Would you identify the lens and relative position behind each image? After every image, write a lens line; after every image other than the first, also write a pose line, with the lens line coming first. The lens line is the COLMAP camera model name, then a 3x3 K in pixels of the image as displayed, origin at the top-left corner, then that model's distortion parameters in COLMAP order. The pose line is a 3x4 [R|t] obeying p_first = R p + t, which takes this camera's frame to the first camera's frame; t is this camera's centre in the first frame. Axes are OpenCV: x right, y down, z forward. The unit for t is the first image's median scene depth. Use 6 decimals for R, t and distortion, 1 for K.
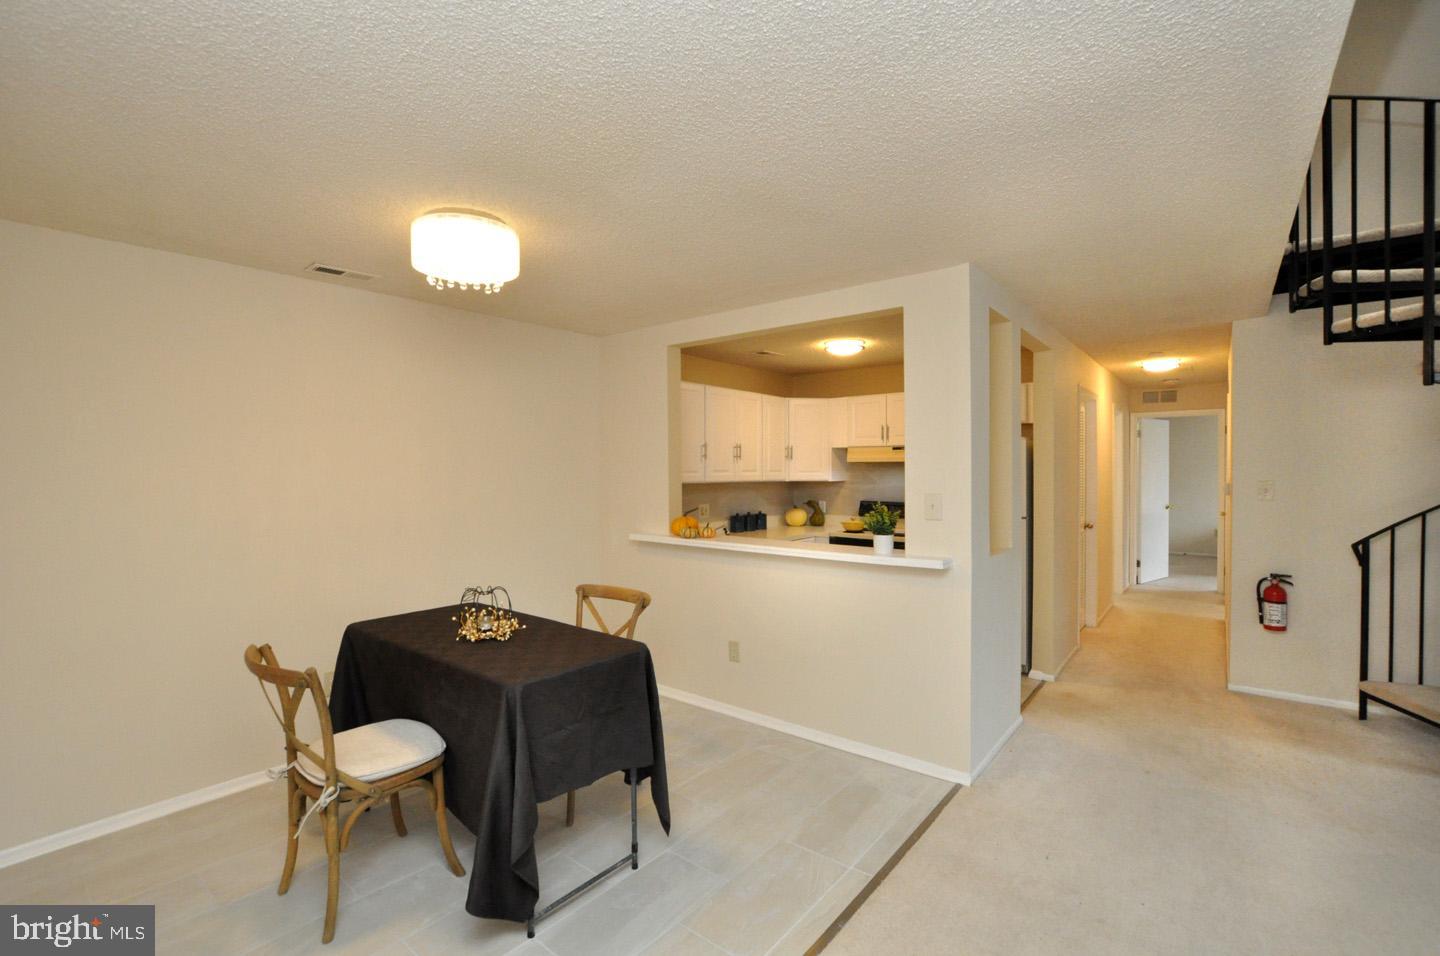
lens RADIAL K [[640.2, 0, 711.5], [0, 640.2, 474.7], [0, 0, 1]] dist [-0.012872, 0.001069]
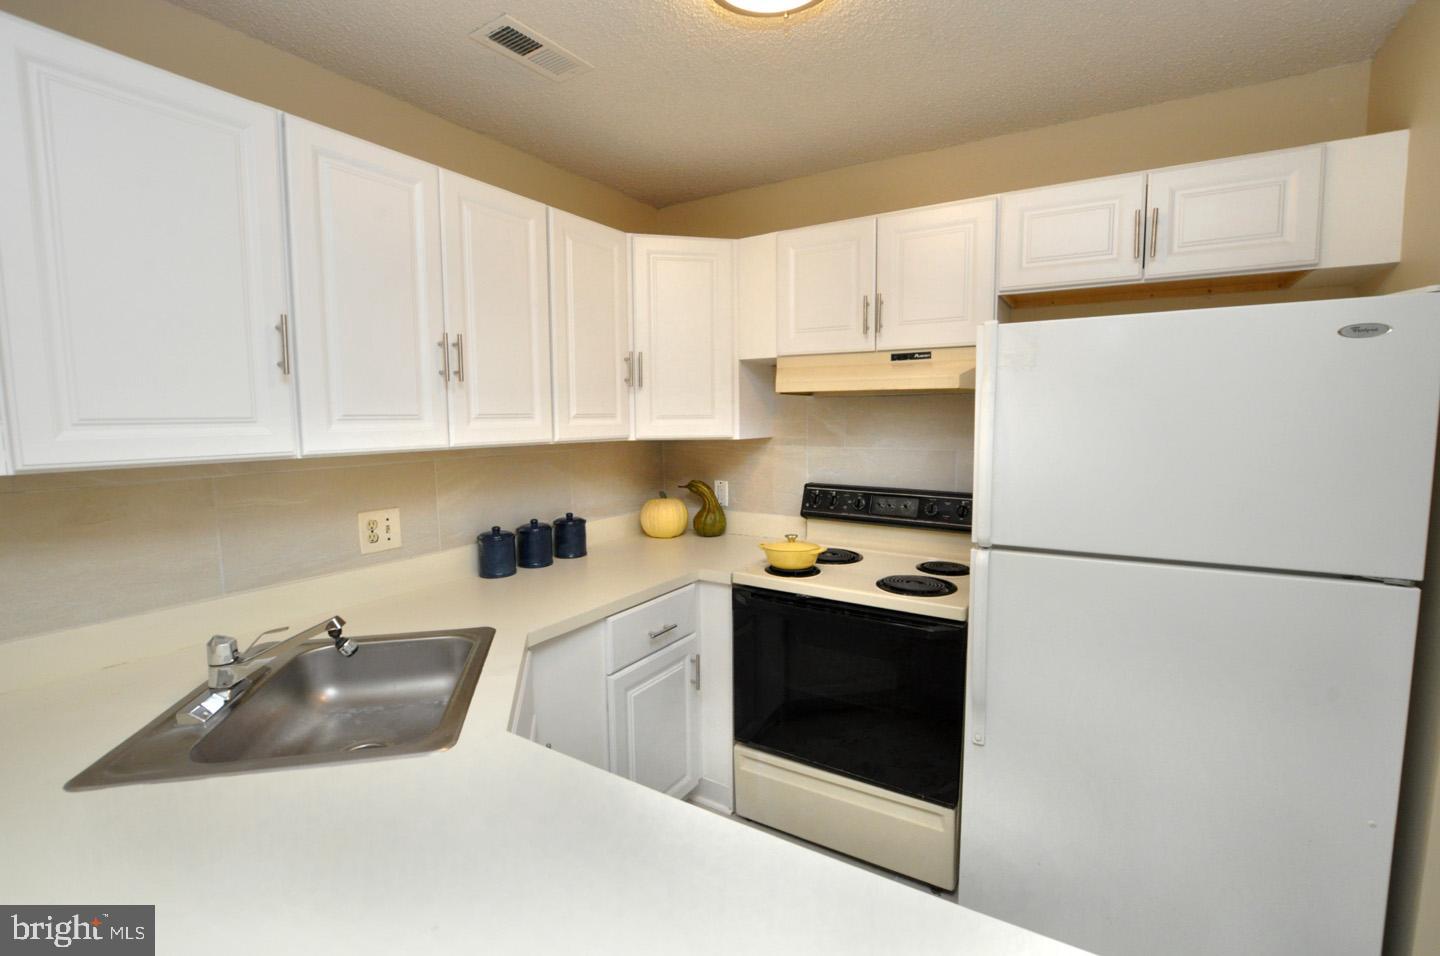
lens RADIAL K [[640.2, 0, 718.4], [0, 640.2, 476.6], [0, 0, 1]] dist [-0.012872, 0.001069]
pose [[0.992403, -0.014388, 0.122189, 0.123186], [0.002767, 0.995498, 0.094745, -0.005821], [-0.123002, -0.093687, 0.987974, 0.586011]]
